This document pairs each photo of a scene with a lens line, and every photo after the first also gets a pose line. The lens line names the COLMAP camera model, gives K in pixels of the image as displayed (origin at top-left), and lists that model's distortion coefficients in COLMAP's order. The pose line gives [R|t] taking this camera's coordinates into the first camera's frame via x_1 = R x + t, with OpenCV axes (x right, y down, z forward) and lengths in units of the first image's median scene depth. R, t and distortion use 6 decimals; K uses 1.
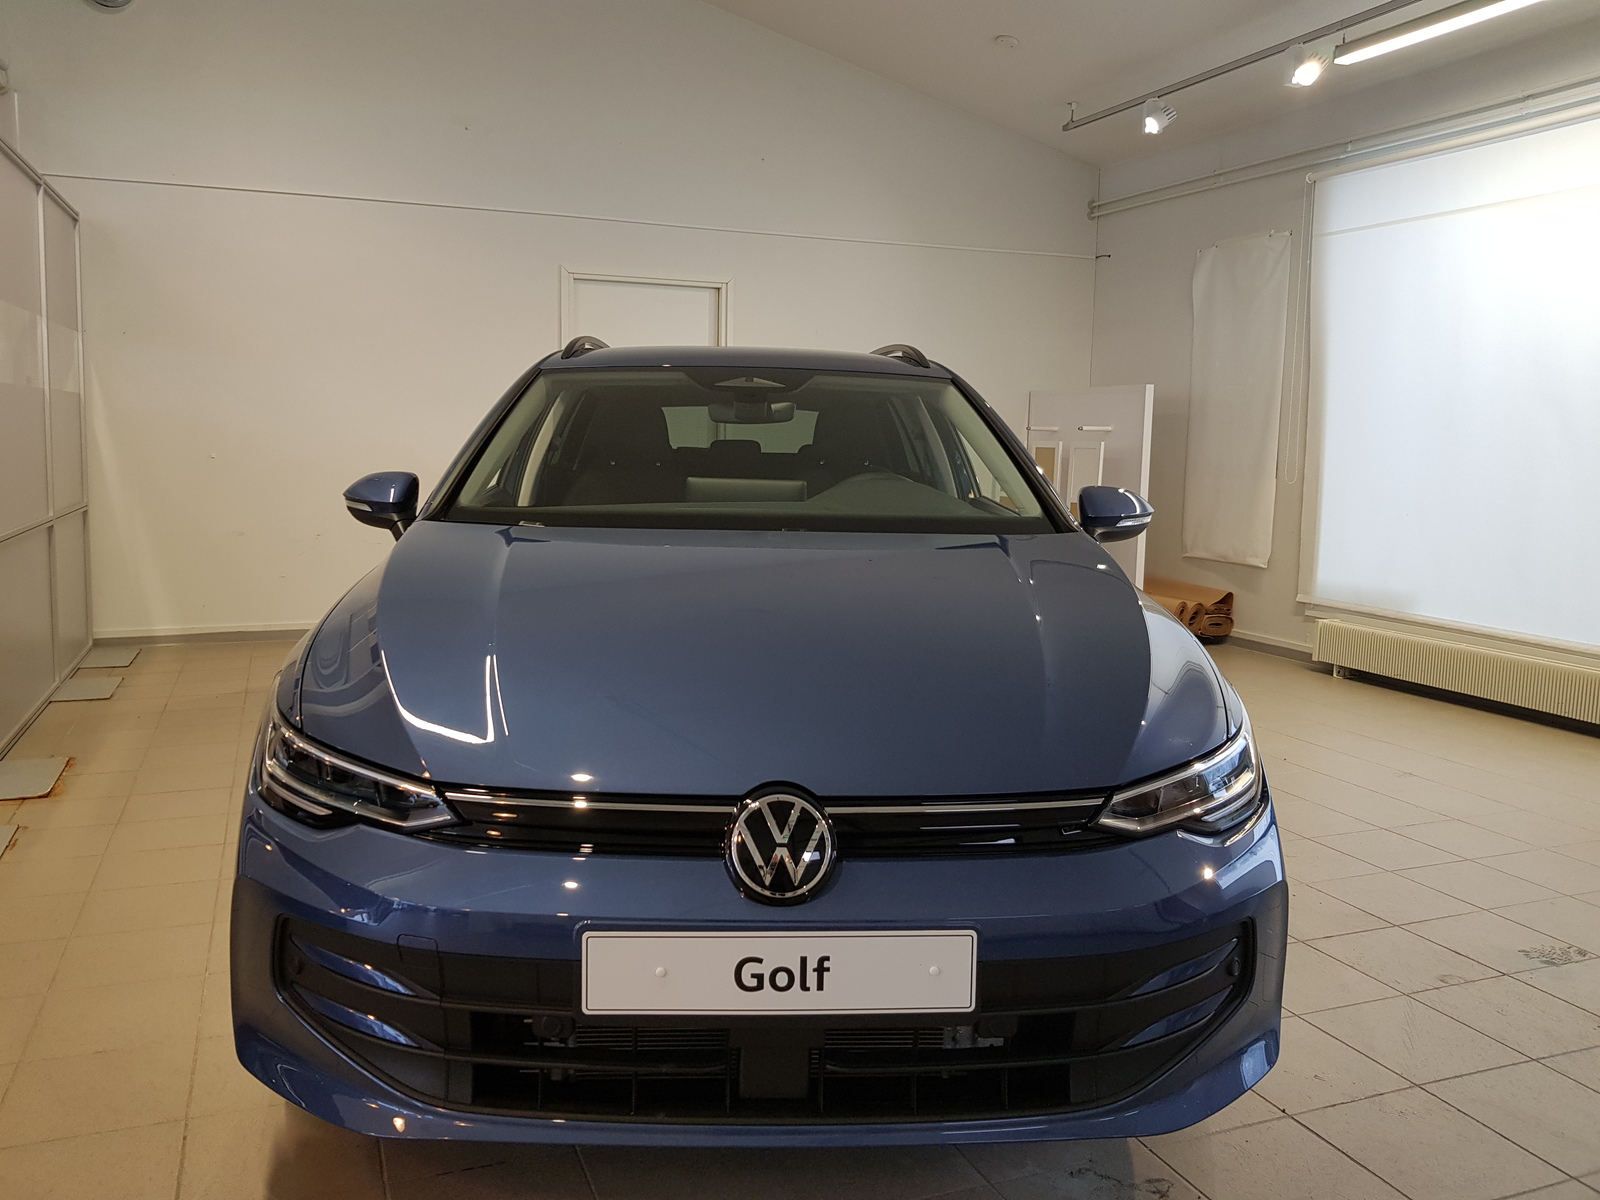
lens RADIAL K [[1240.2, 0, 764.3], [0, 1240.2, 593.9], [0, 0, 1]] dist [0.080479, -0.122313]
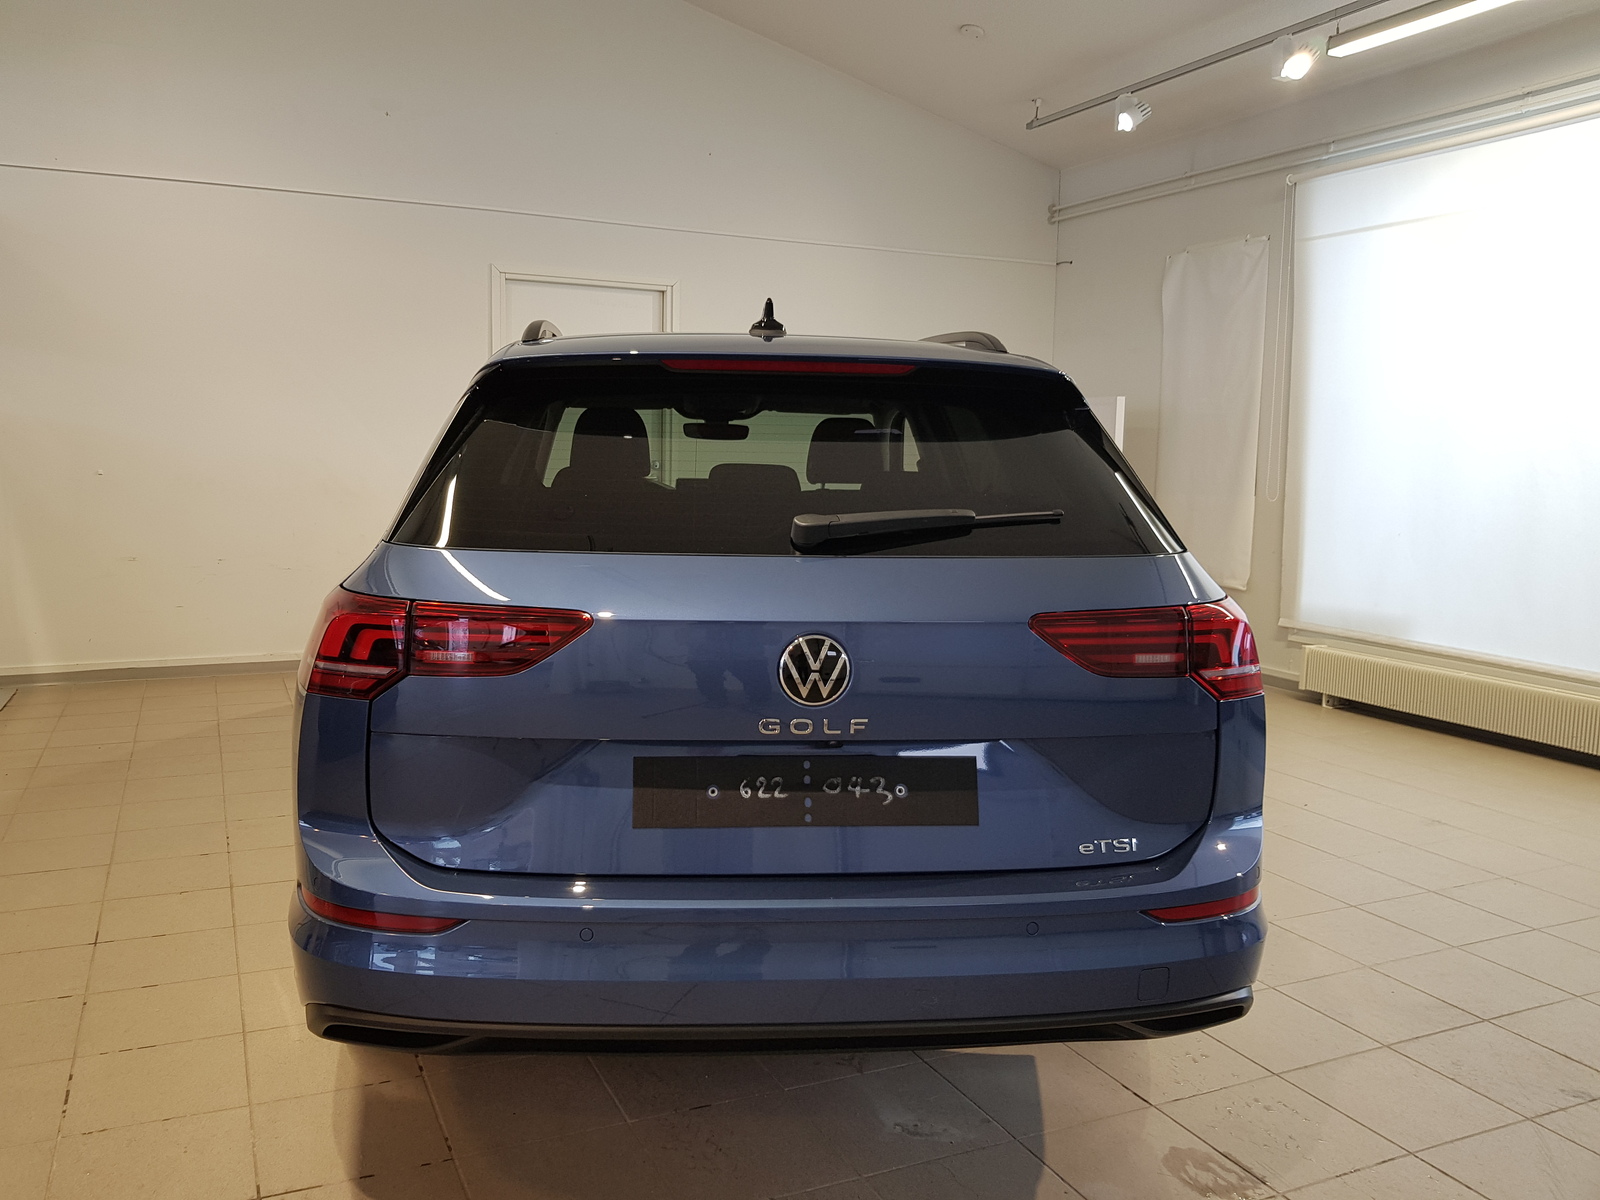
lens RADIAL K [[1240.2, 0, 764.3], [0, 1240.2, 593.9], [0, 0, 1]] dist [0.080479, -0.122313]
pose [[0.998172, -0.005794, 0.060155, -0.021093], [0.006372, 0.999935, -0.009415, -0.012077], [-0.060097, 0.009782, 0.998145, 0.080436]]
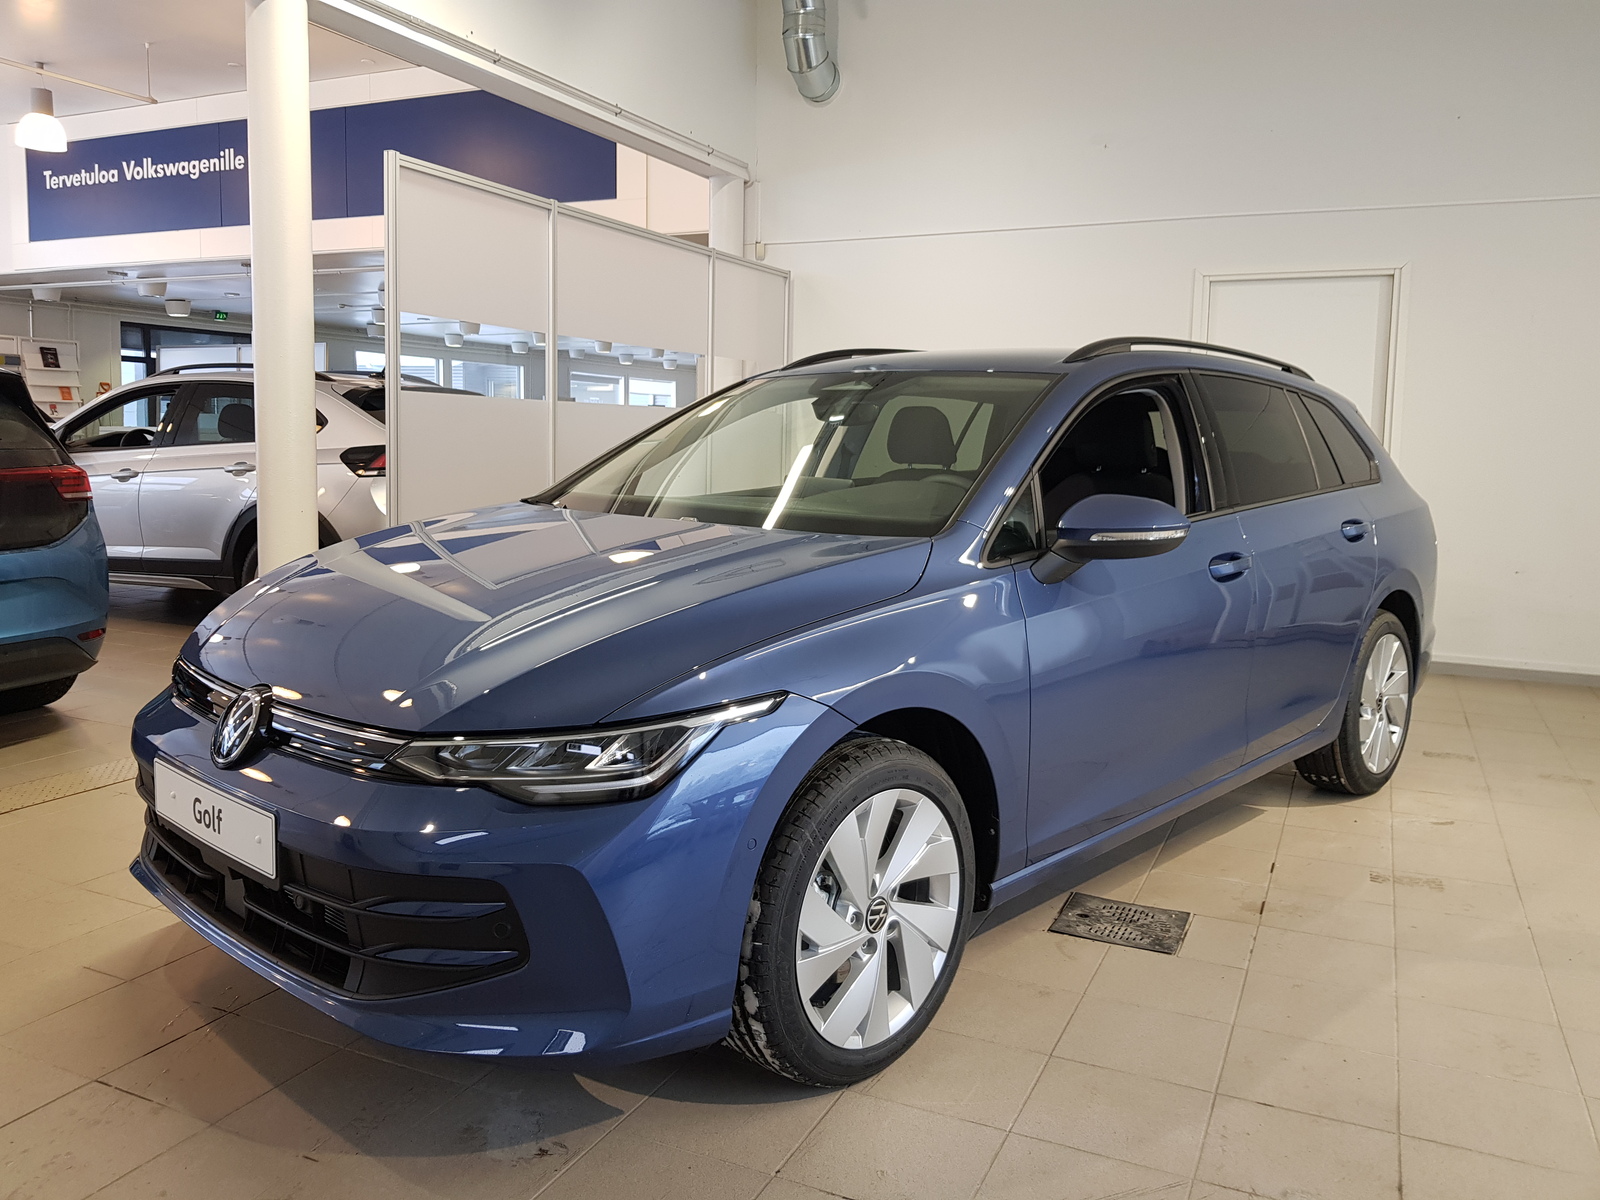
lens RADIAL K [[1240.2, 0, 764.3], [0, 1240.2, 593.9], [0, 0, 1]] dist [0.080479, -0.122313]
pose [[0.675509, 0.082927, -0.732674, 0.365628], [-0.096110, 0.995081, 0.024017, -0.008114], [0.731062, 0.054194, 0.680156, 0.126187]]
